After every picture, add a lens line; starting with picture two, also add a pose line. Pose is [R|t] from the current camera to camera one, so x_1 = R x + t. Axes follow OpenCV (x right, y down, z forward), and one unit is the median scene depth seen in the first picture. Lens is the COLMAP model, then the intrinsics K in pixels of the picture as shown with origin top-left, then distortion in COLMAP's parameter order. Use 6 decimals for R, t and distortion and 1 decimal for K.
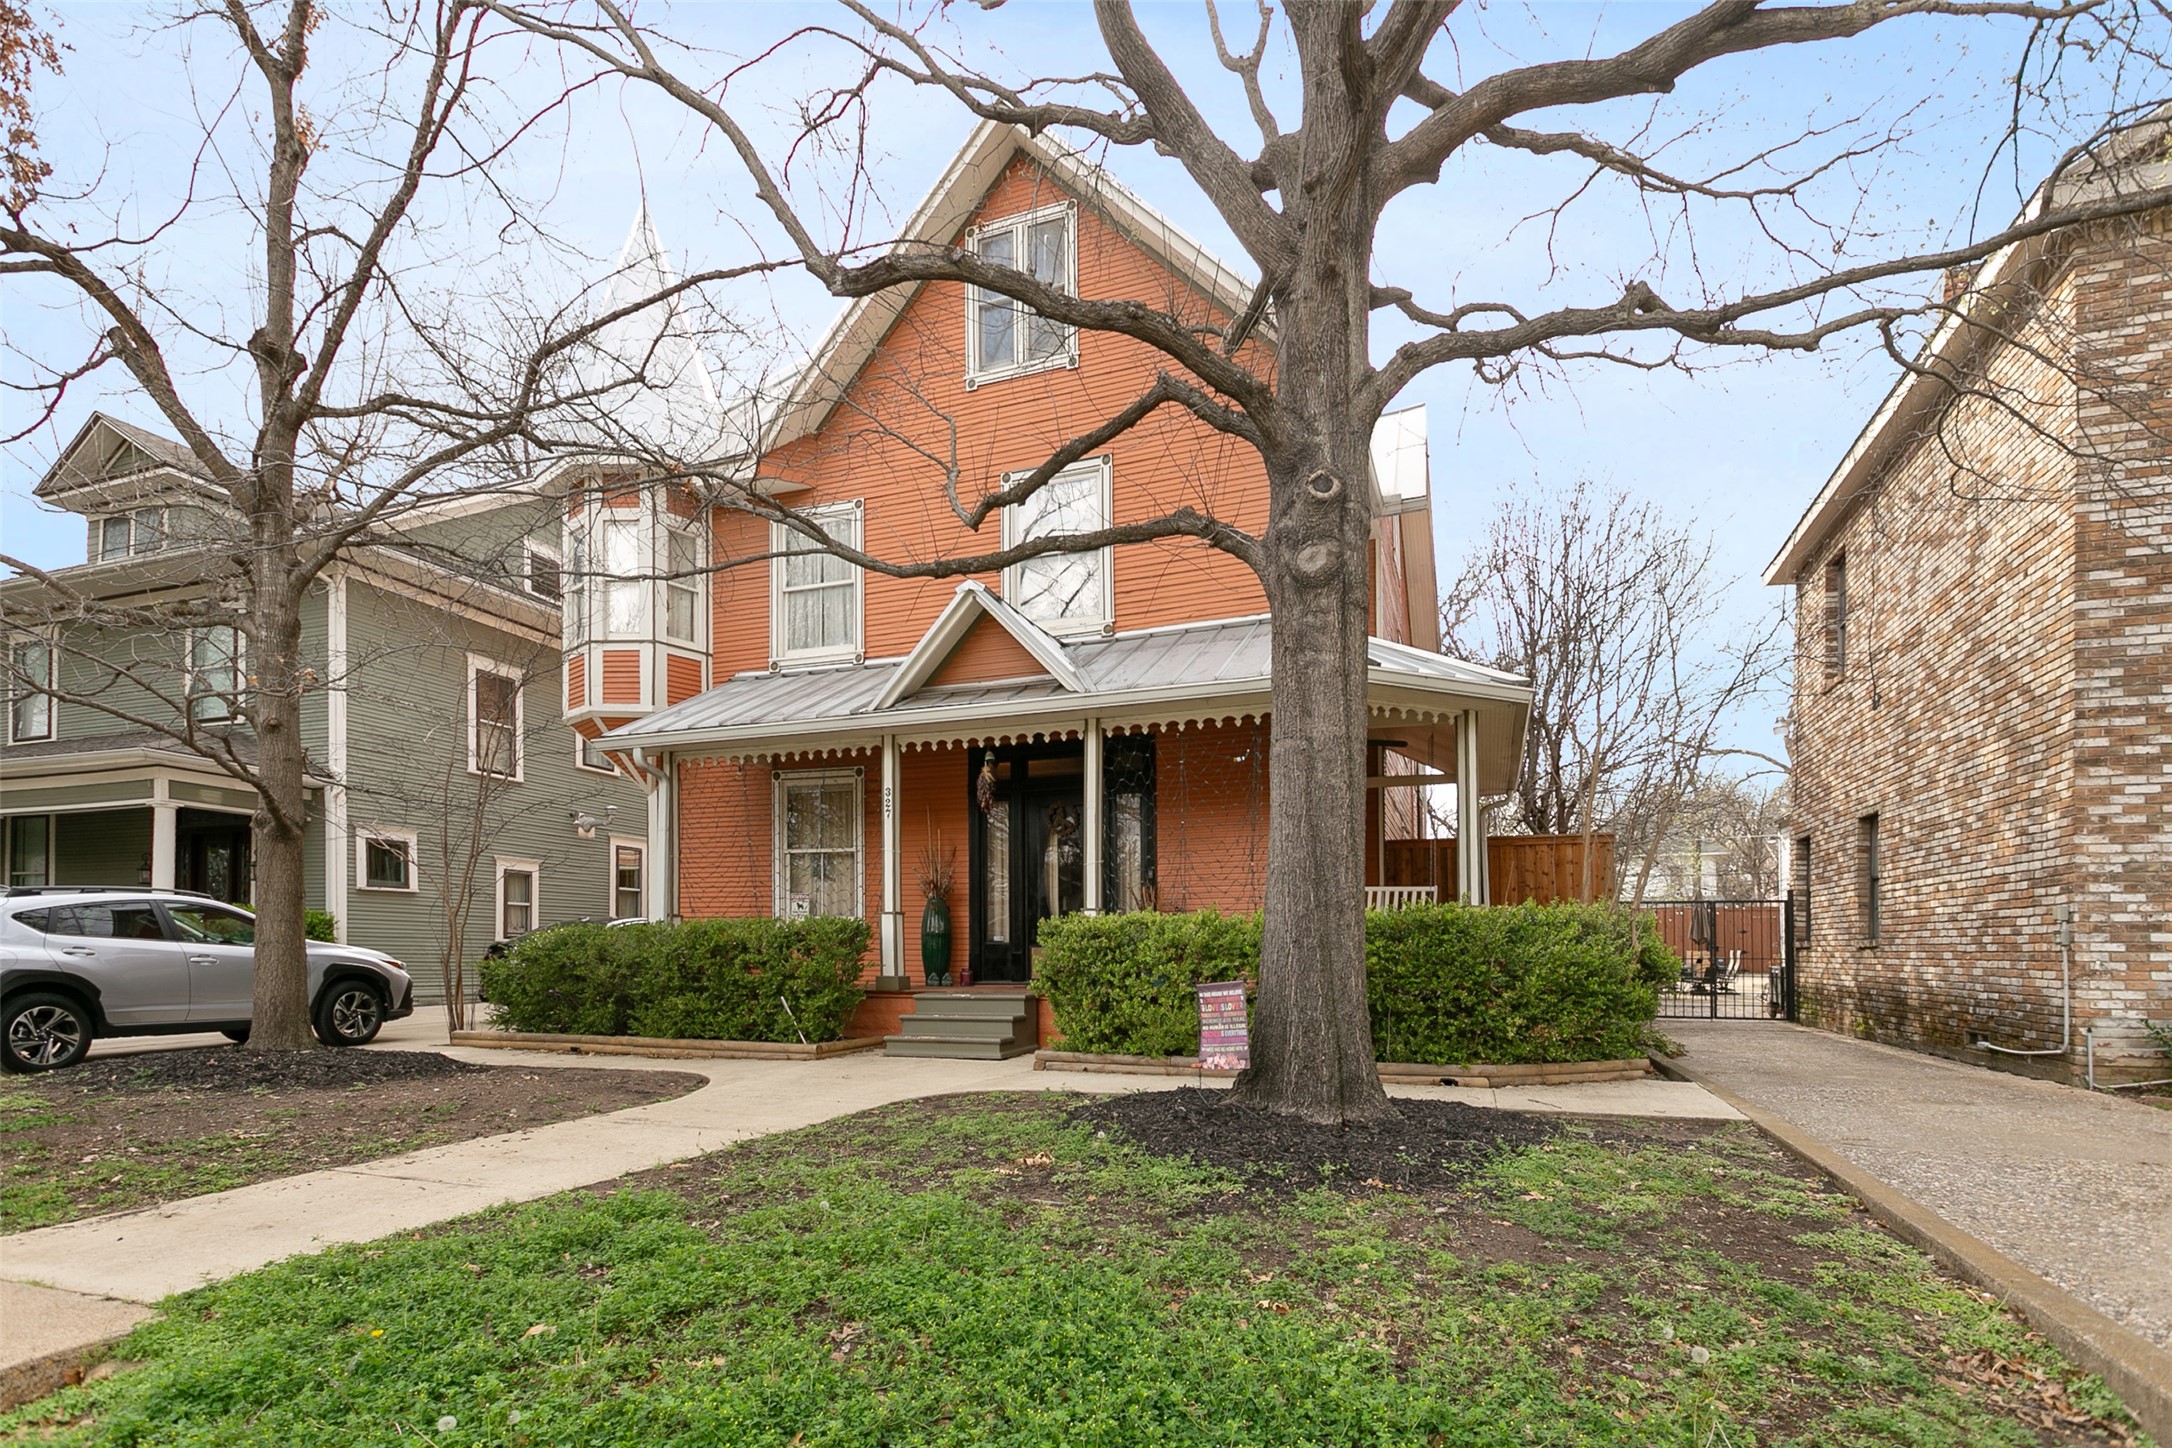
lens RADIAL K [[1092.7, 0, 1041.4], [0, 1092.7, 945.1], [0, 0, 1]] dist [0.006859, -0.001867]
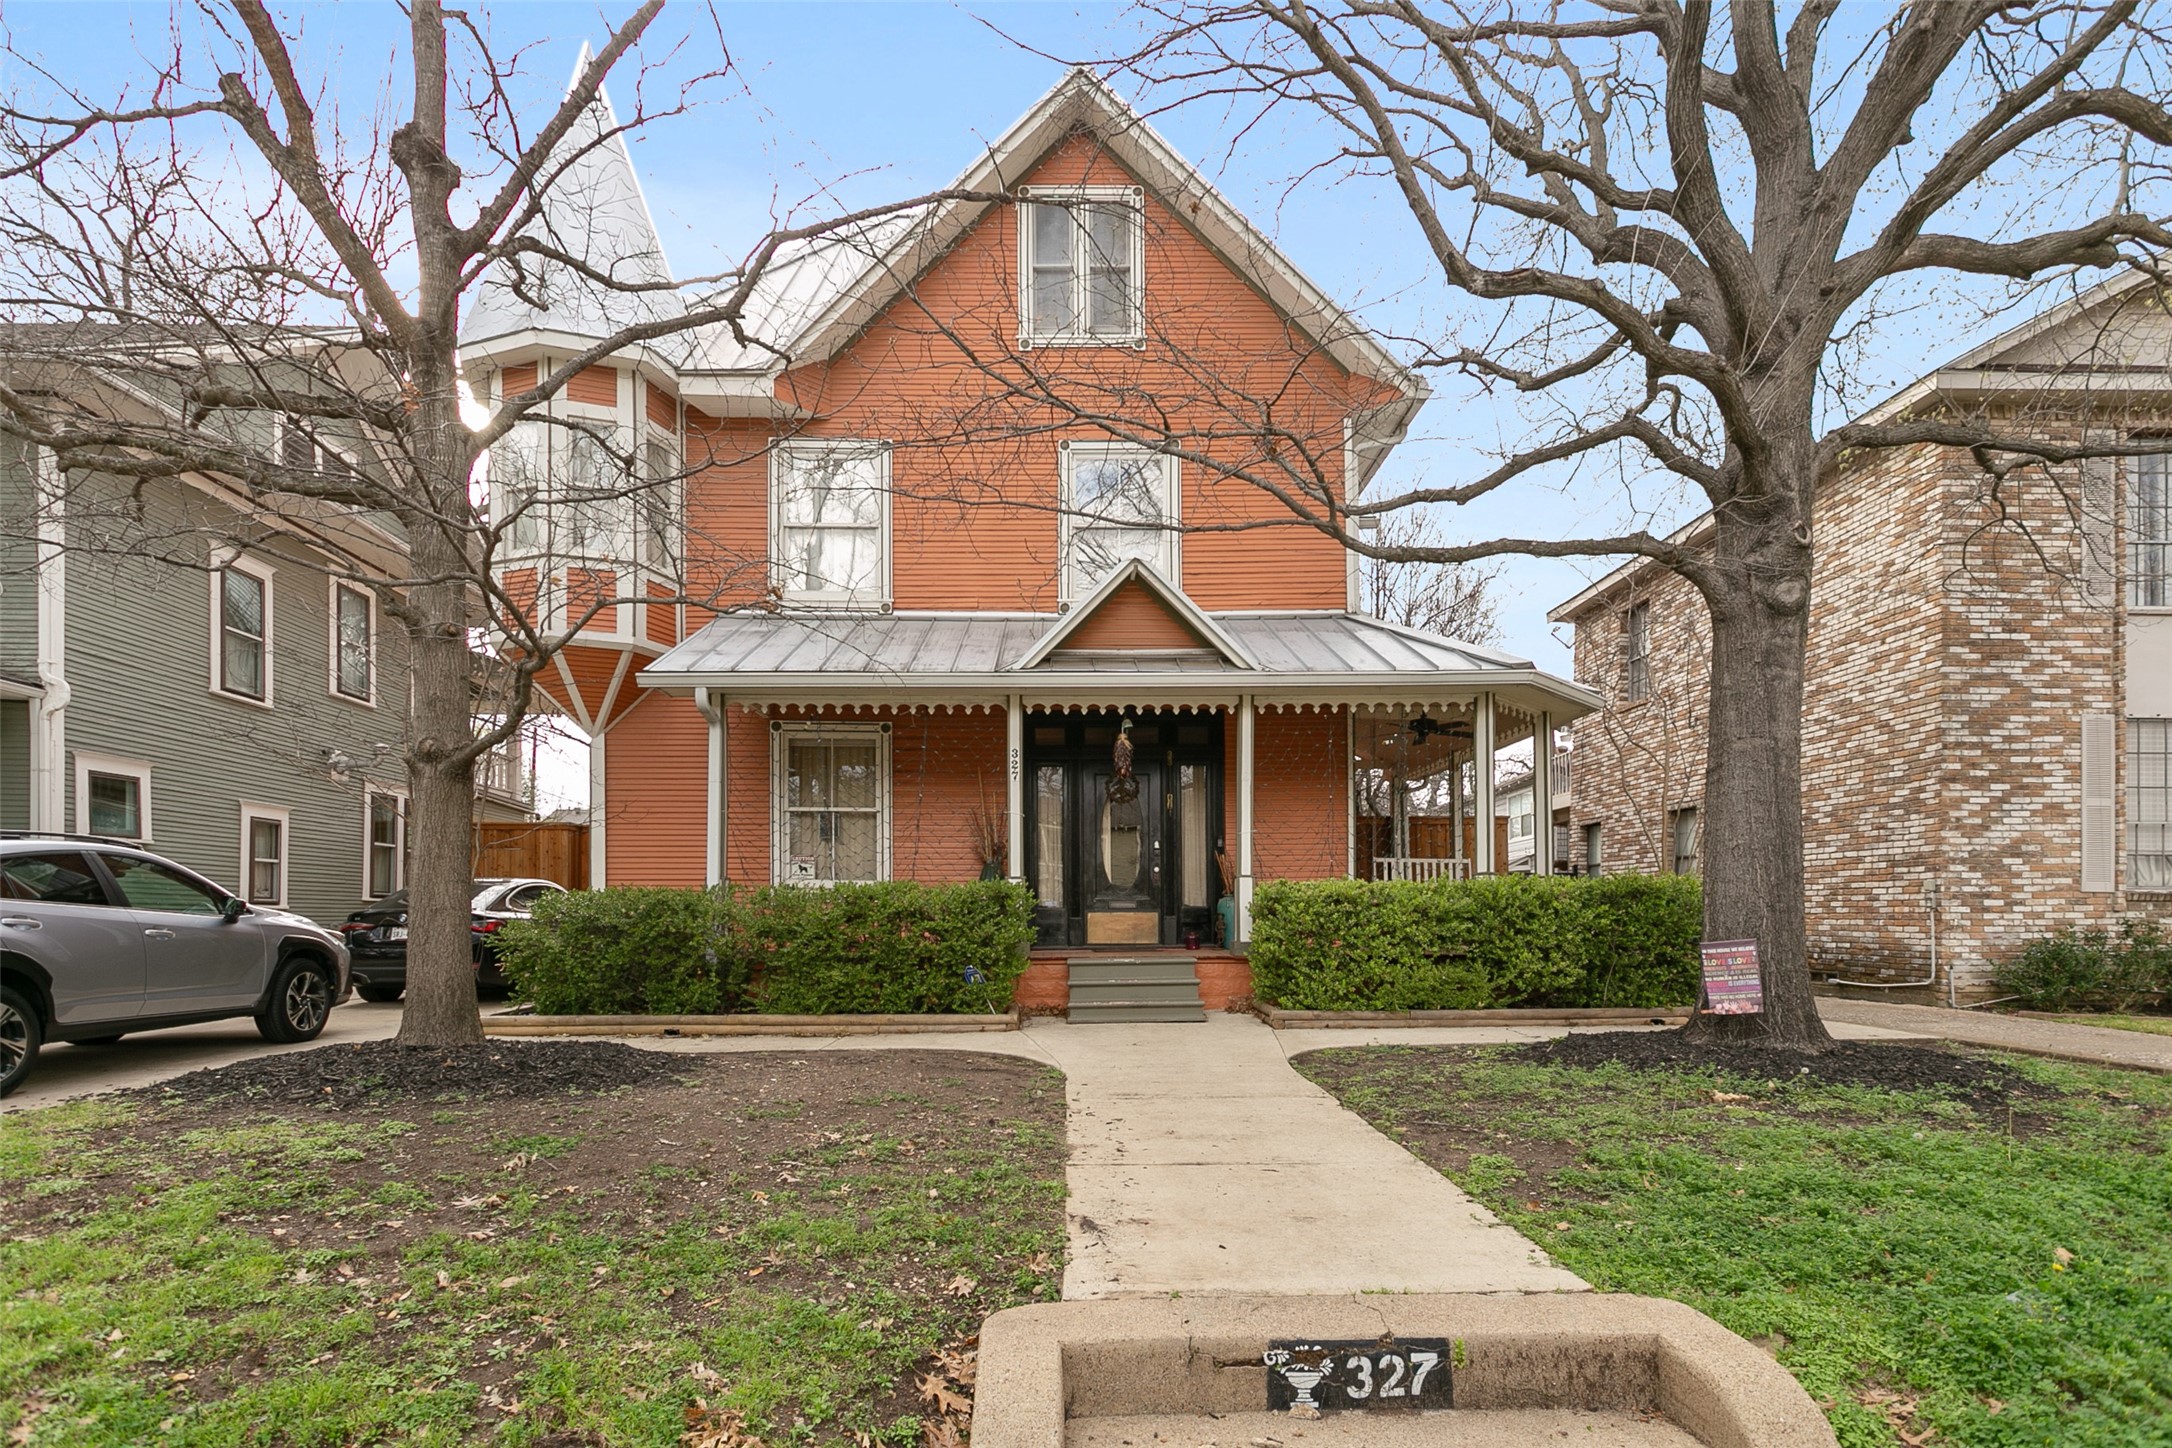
lens RADIAL K [[1092.7, 0, 1009.0], [0, 1092.7, 912.9], [0, 0, 1]] dist [0.006859, -0.001867]
pose [[0.926873, -0.003668, 0.375356, -0.657467], [0.002822, 0.999992, 0.002805, -0.001005], [-0.375363, -0.001541, 0.926876, 0.125369]]
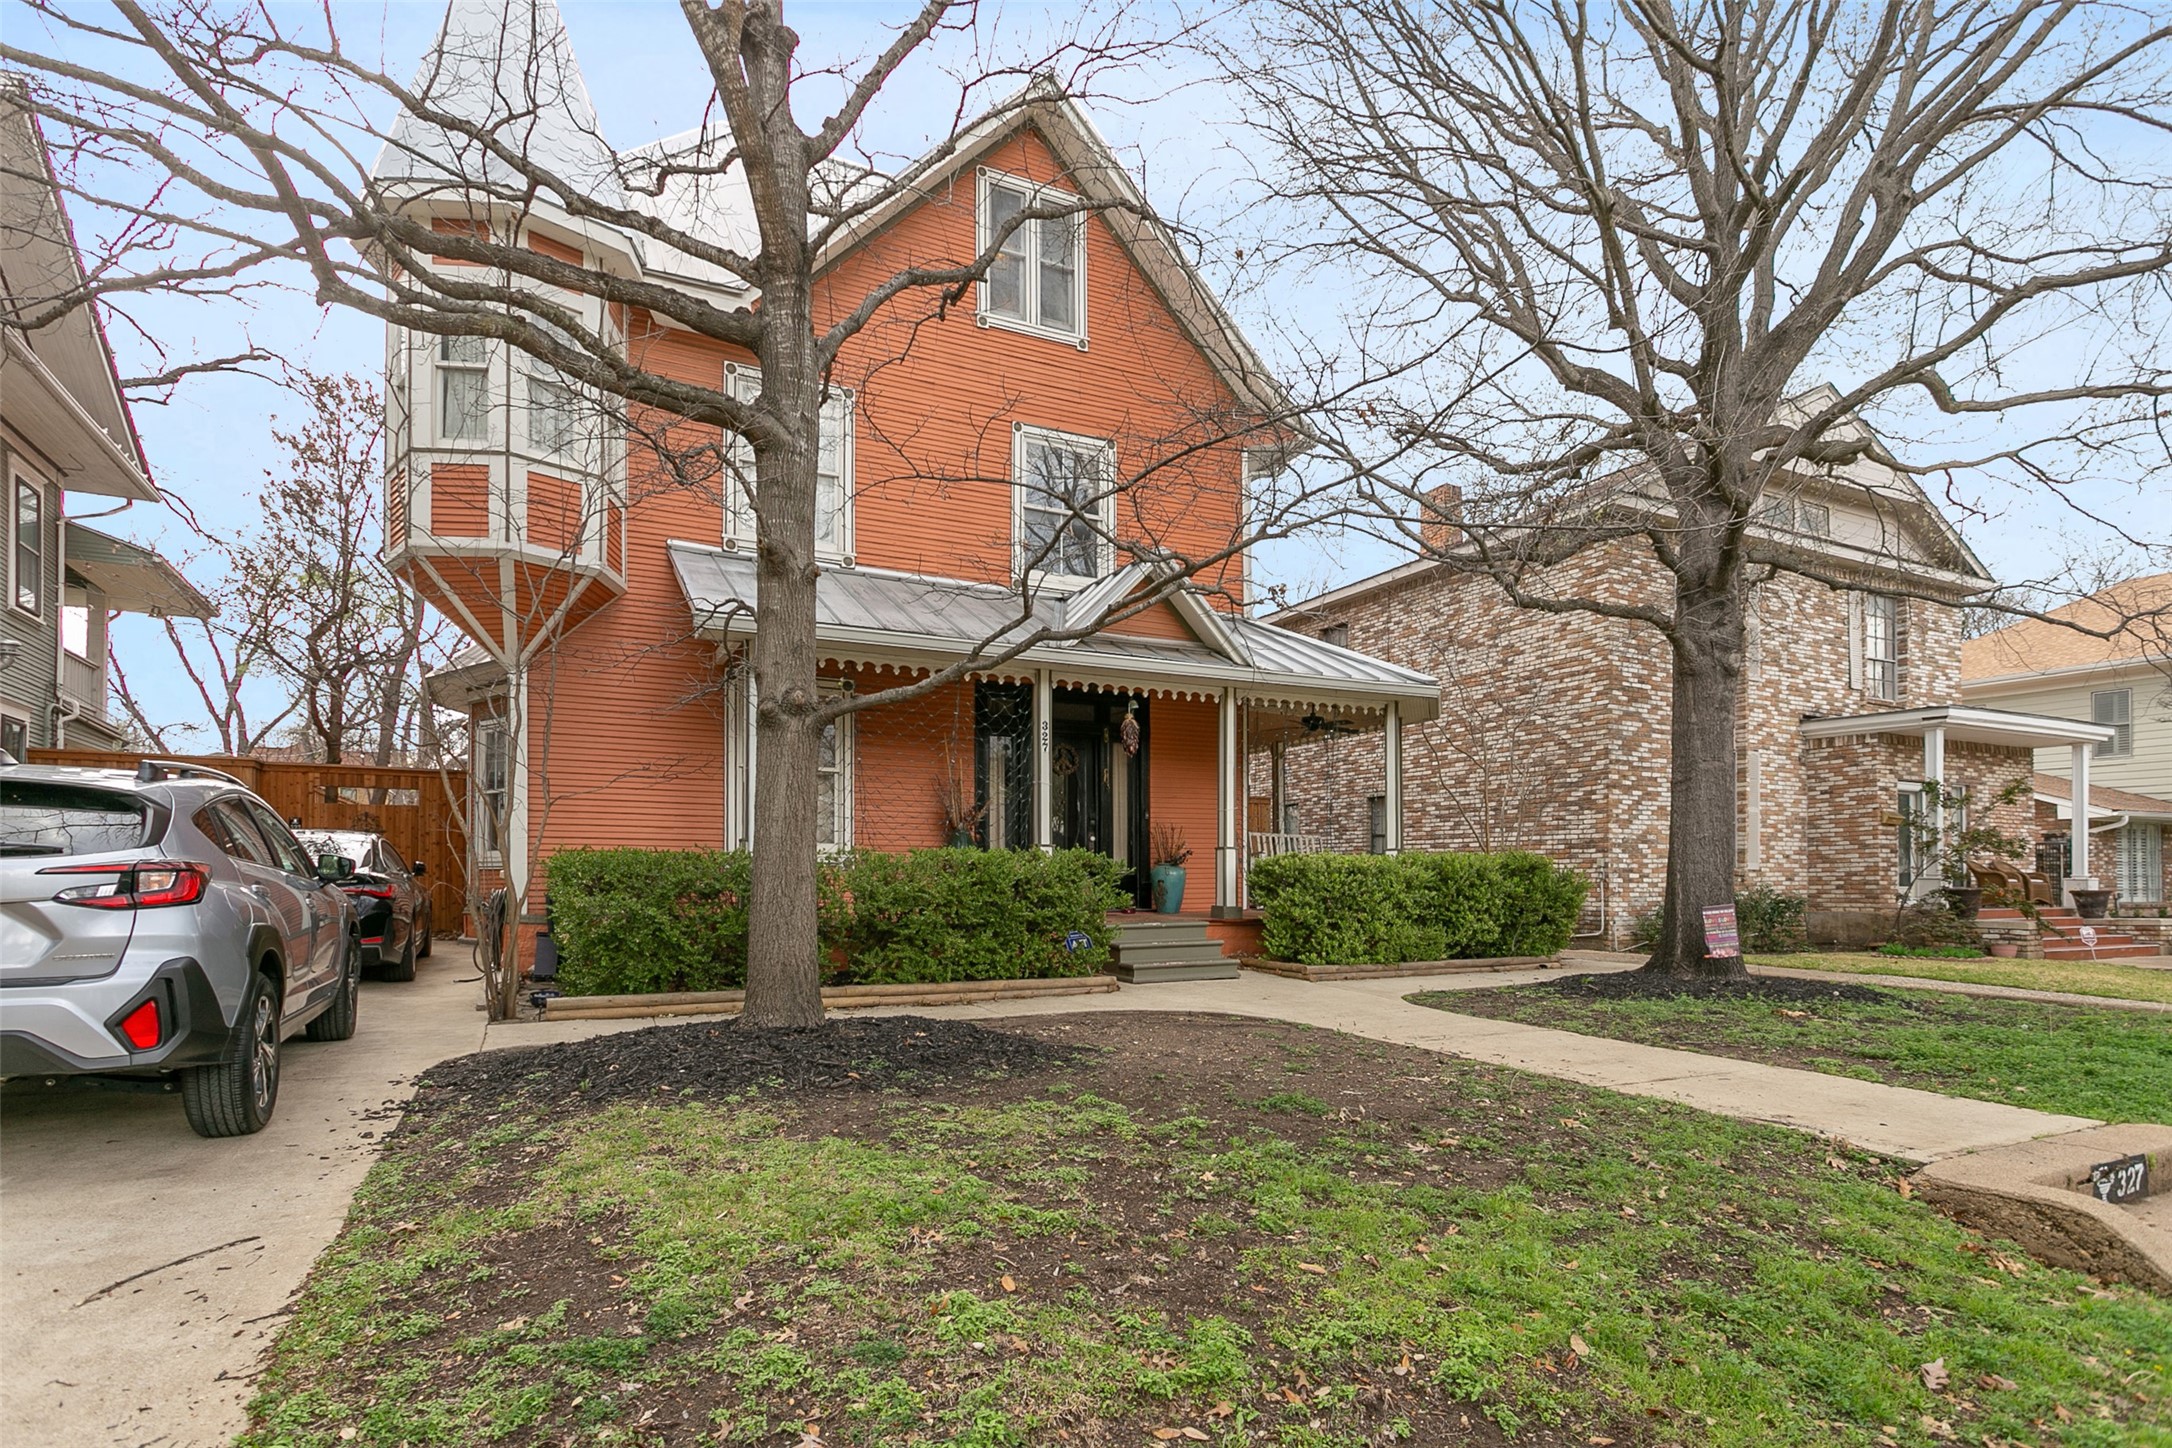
lens RADIAL K [[1092.7, 0, 1095.7], [0, 1092.7, 869.5], [0, 0, 1]] dist [0.006859, -0.001867]
pose [[0.678129, 0.006822, 0.734912, -1.080236], [-0.007376, 0.999970, -0.002477, -0.006280], [-0.734906, -0.003741, 0.678158, 0.350059]]
